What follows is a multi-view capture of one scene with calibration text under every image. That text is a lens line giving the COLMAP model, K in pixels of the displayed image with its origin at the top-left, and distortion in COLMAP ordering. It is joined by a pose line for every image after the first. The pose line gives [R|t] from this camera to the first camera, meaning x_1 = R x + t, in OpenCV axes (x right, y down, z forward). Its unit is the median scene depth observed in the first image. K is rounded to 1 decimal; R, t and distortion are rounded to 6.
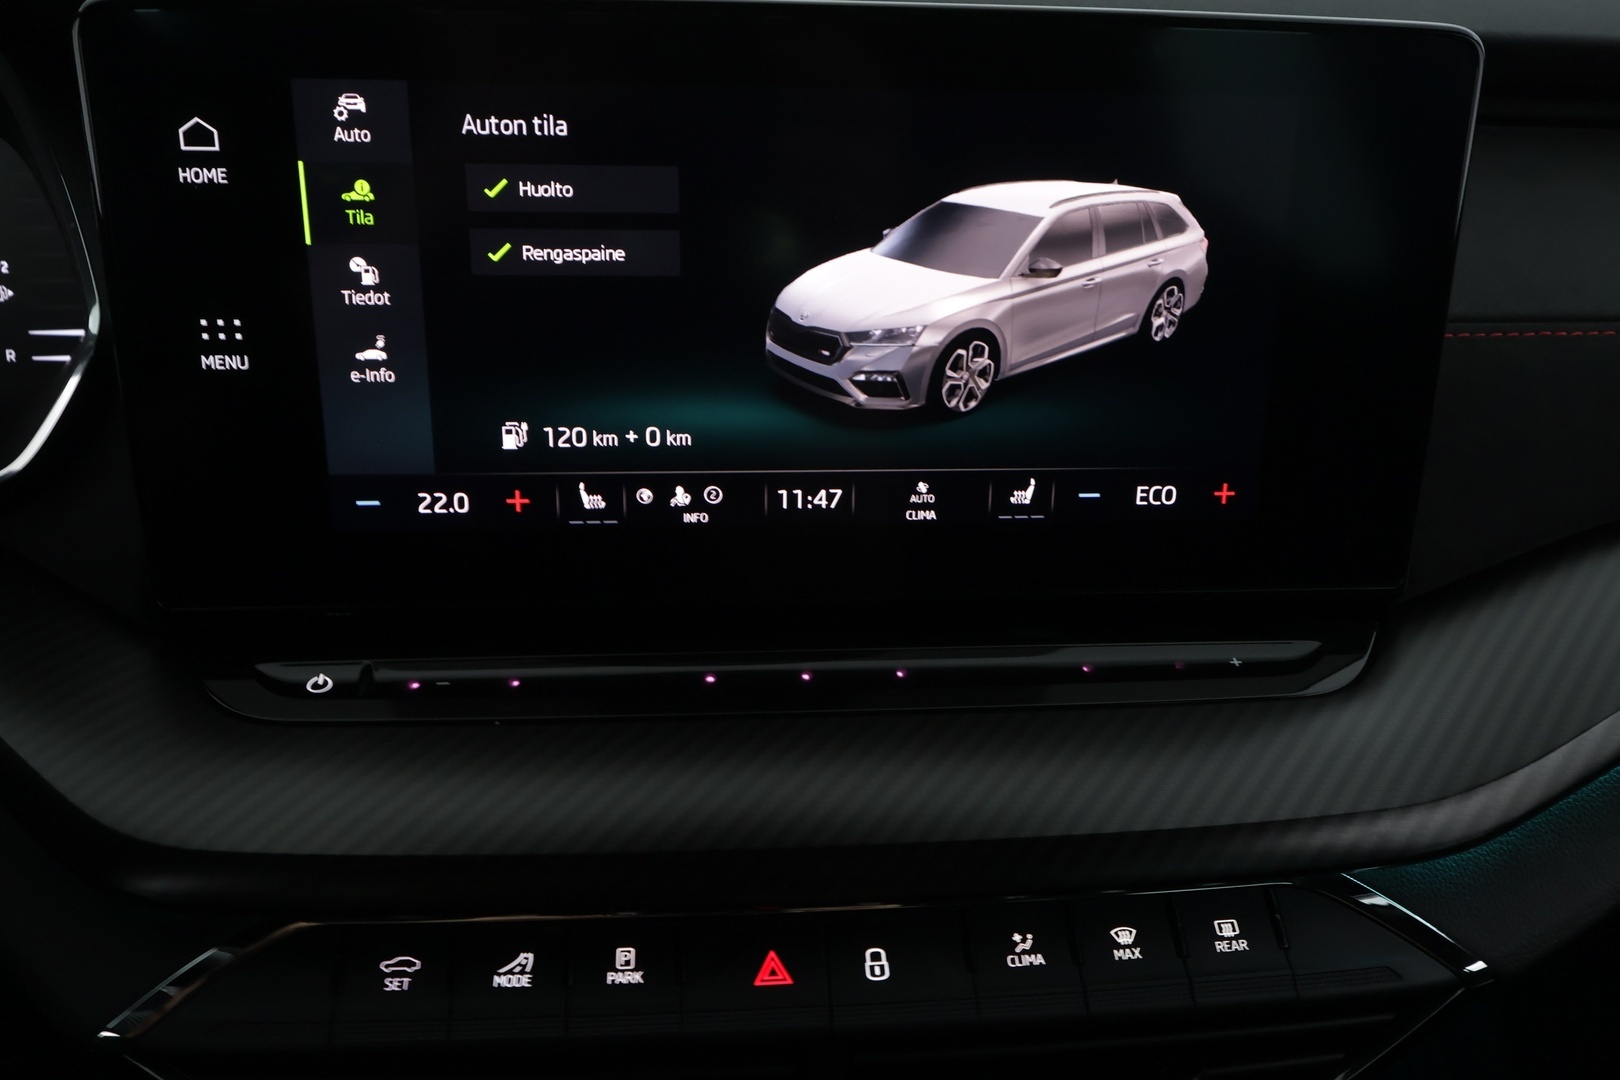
lens RADIAL K [[1308.7, 0, 810.0], [0, 1308.7, 535.7], [0, 0, 1]] dist [-0.000921, 0.002217]
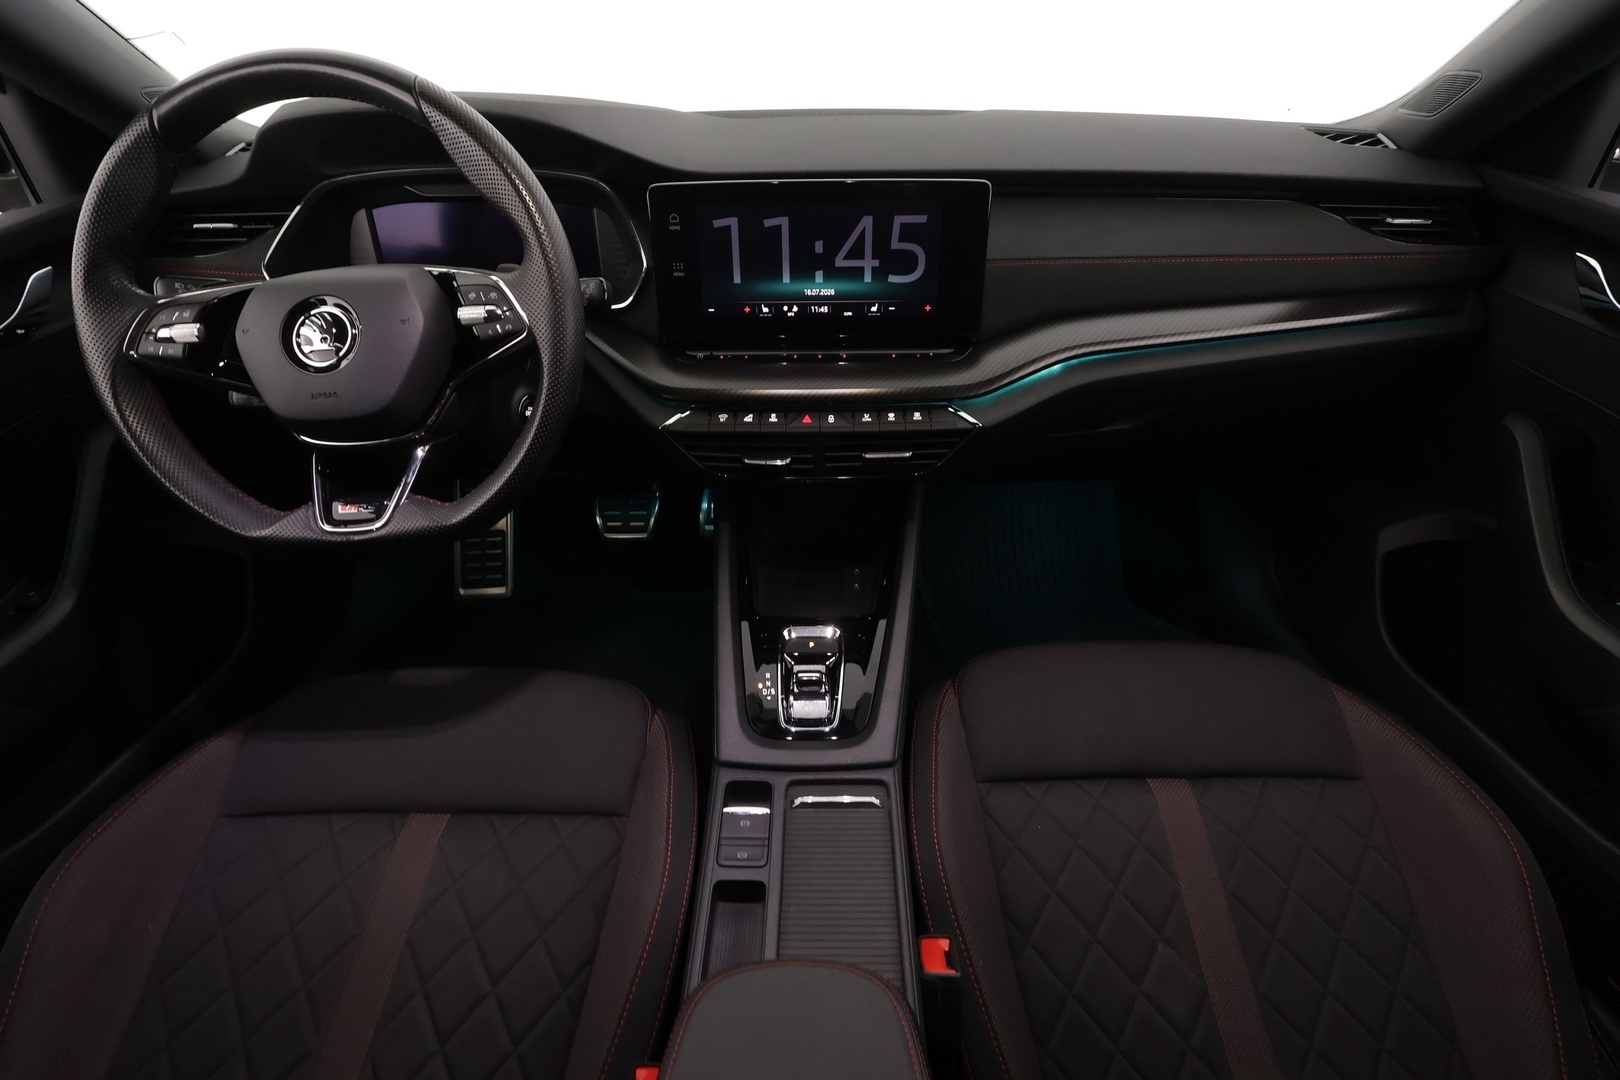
lens RADIAL K [[770.9, 0, 800.1], [0, 770.9, 539.5], [0, 0, 1]] dist [0.002242, 0.000489]
pose [[0.994566, 0.025378, -0.100970, 0.199218], [-0.006208, 0.982566, 0.185809, 0.228550], [0.103925, -0.184172, 0.977384, -1.448494]]
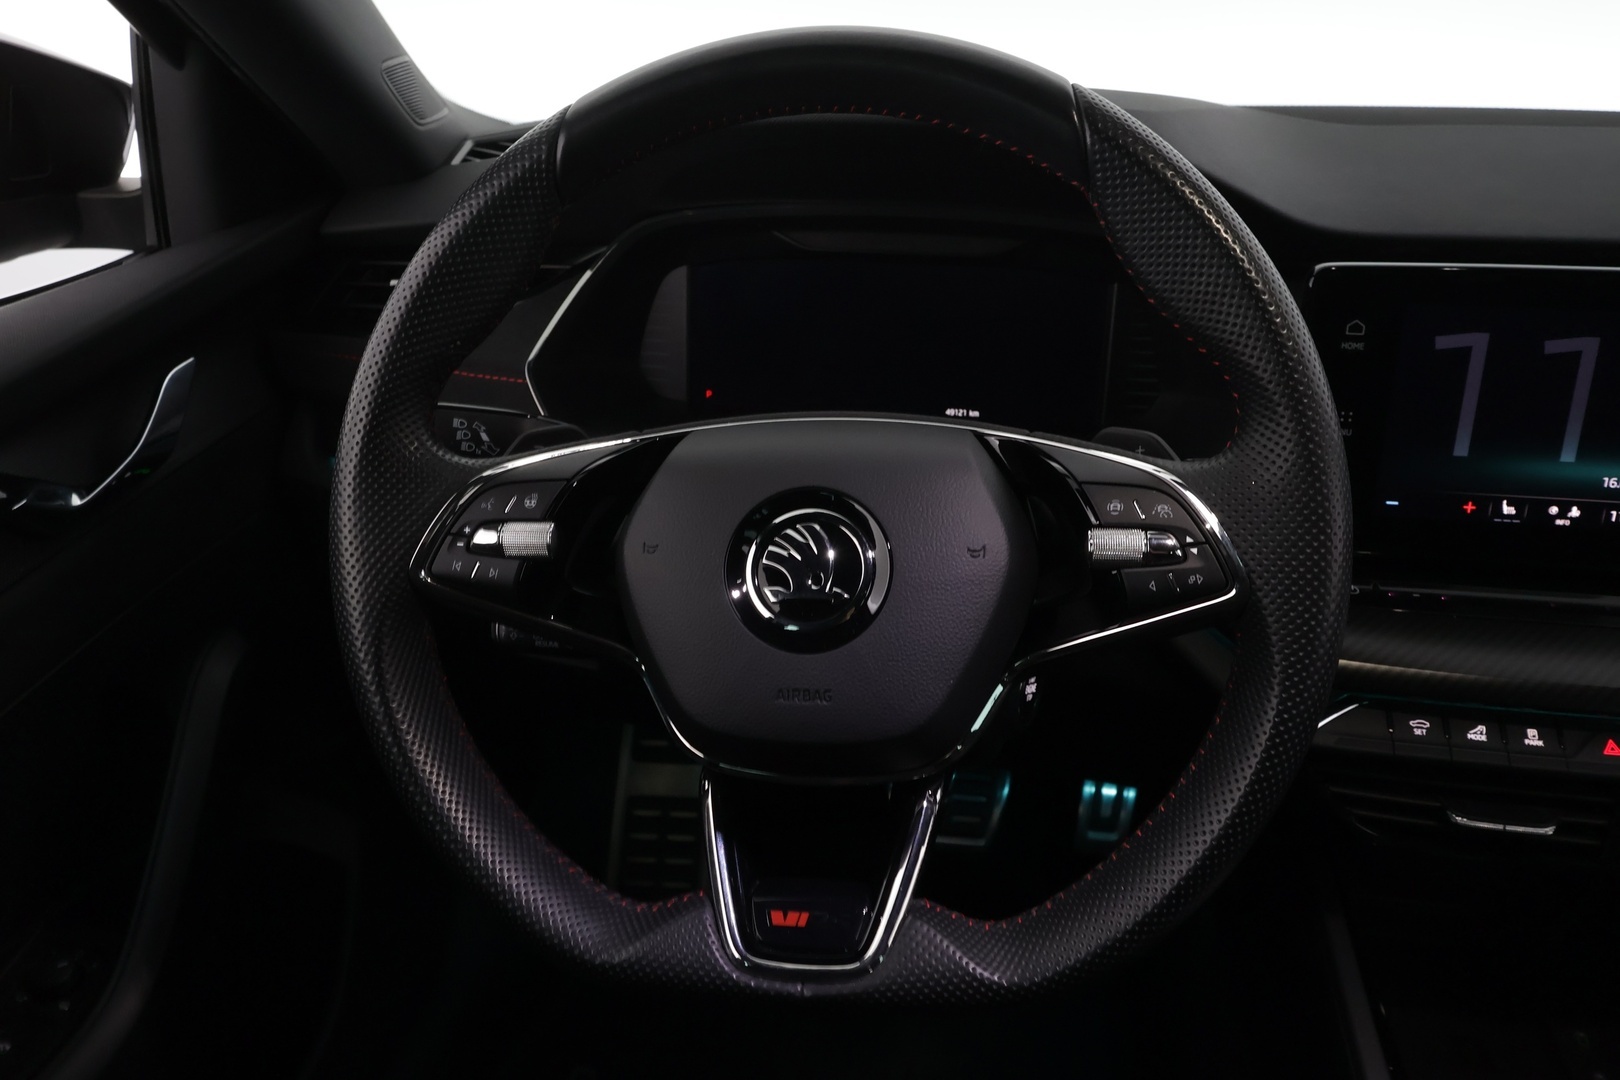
lens RADIAL K [[1308.7, 0, 810.9], [0, 1308.7, 543.7], [0, 0, 1]] dist [-0.000921, 0.002217]
pose [[0.969348, 0.081333, -0.231838, -0.727639], [-0.073217, 0.996371, 0.043414, 0.015505], [0.234528, -0.025109, 0.971785, -1.167497]]
